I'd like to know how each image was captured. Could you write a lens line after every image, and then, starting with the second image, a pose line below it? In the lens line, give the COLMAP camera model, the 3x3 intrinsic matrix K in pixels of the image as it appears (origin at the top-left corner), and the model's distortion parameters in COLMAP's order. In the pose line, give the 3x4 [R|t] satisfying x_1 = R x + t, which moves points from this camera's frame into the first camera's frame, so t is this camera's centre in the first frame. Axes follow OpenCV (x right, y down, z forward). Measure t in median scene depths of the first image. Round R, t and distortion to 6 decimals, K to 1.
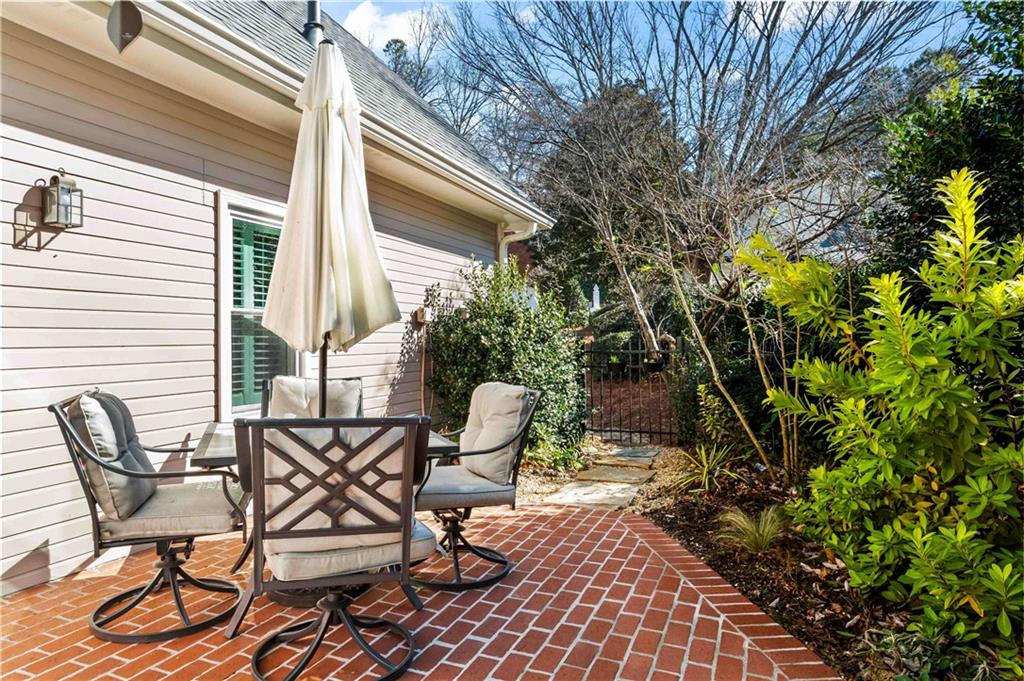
lens RADIAL K [[507.5, 0, 512.8], [0, 507.5, 328.9], [0, 0, 1]] dist [-0.002680, -0.000464]
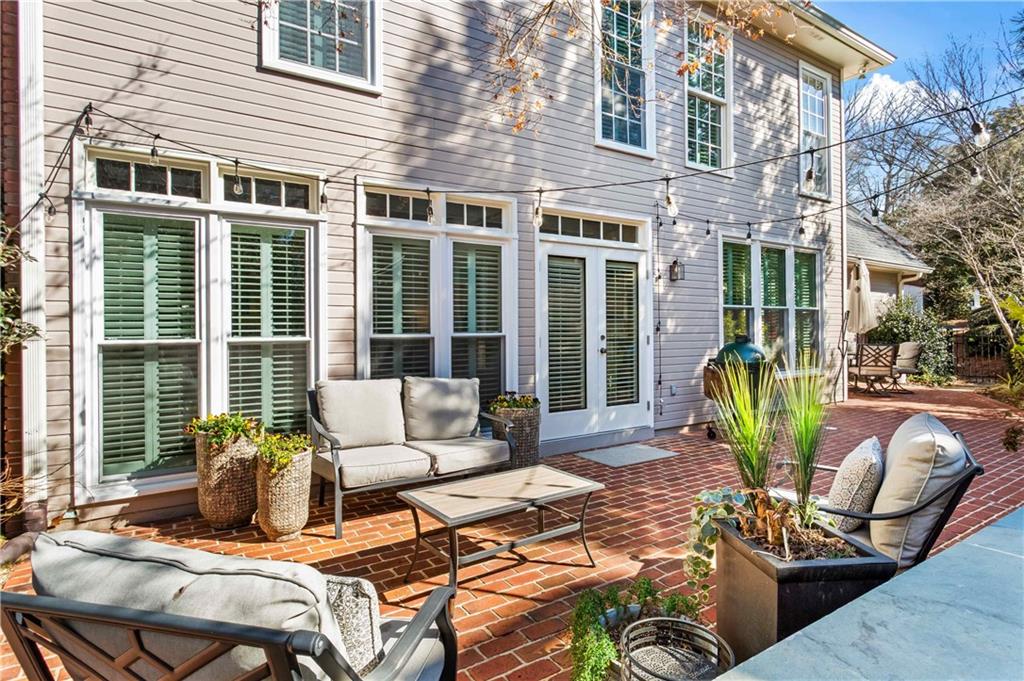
lens RADIAL K [[507.5, 0, 512.8], [0, 507.5, 328.9], [0, 0, 1]] dist [-0.002680, -0.000464]
pose [[0.809406, -0.001065, -0.587248, -0.105569], [0.013666, 0.999762, 0.017022, -0.046717], [0.587090, -0.021803, 0.809228, -1.899033]]
